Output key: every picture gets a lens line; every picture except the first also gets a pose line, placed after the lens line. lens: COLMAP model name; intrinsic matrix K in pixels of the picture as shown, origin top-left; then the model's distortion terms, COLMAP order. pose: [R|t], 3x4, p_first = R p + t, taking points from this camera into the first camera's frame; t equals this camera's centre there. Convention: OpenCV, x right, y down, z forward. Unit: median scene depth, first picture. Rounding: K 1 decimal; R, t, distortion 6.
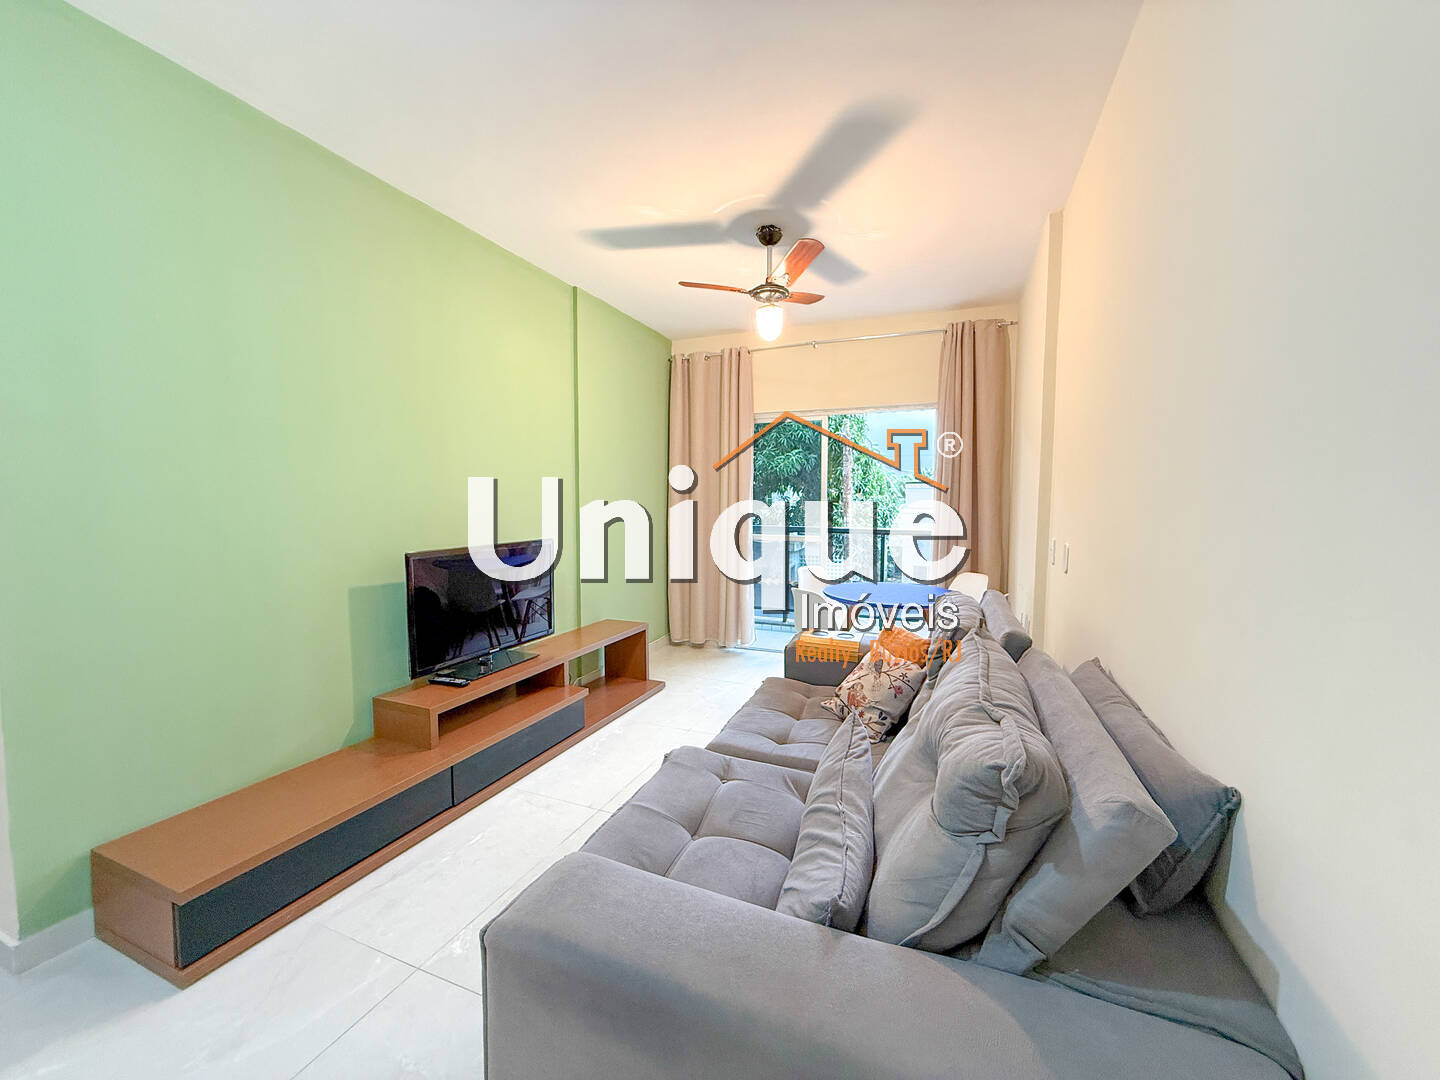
lens RADIAL K [[573.5, 0, 719.0], [0, 573.5, 537.0], [0, 0, 1]] dist [0.002548, 0.000507]
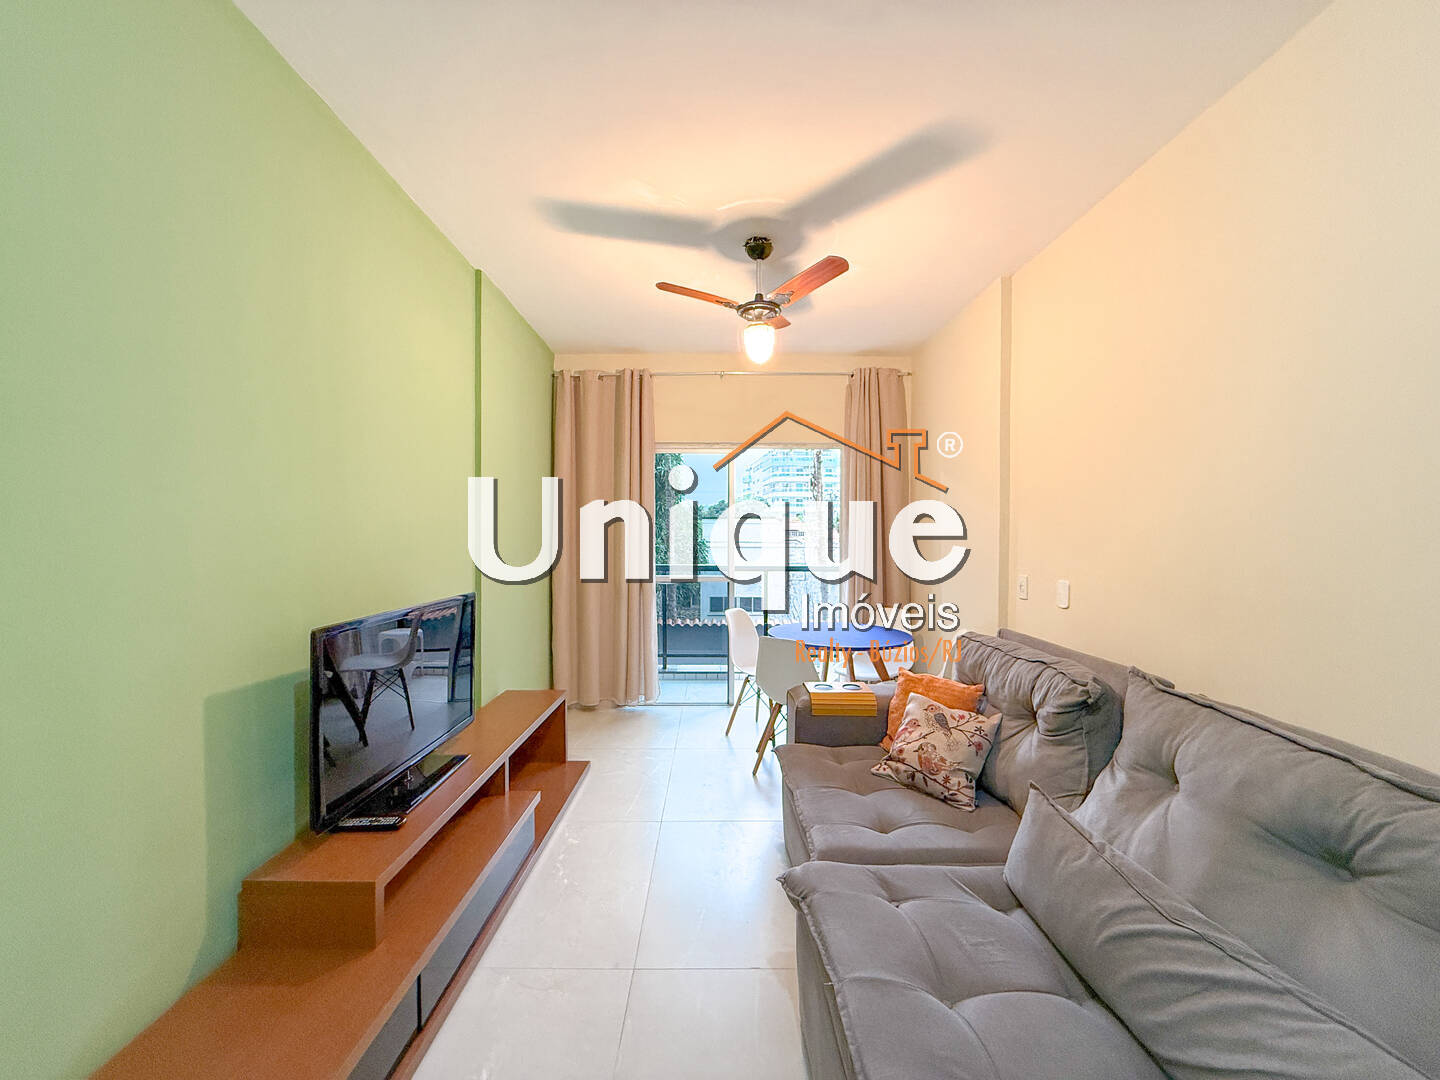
lens RADIAL K [[573.5, 0, 719.0], [0, 573.5, 540.7], [0, 0, 1]] dist [0.002548, 0.000507]
pose [[0.924395, -0.005958, 0.381391, -0.319372], [0.026090, 0.998524, -0.047636, -0.023840], [-0.380544, 0.053985, 0.923186, 0.213867]]
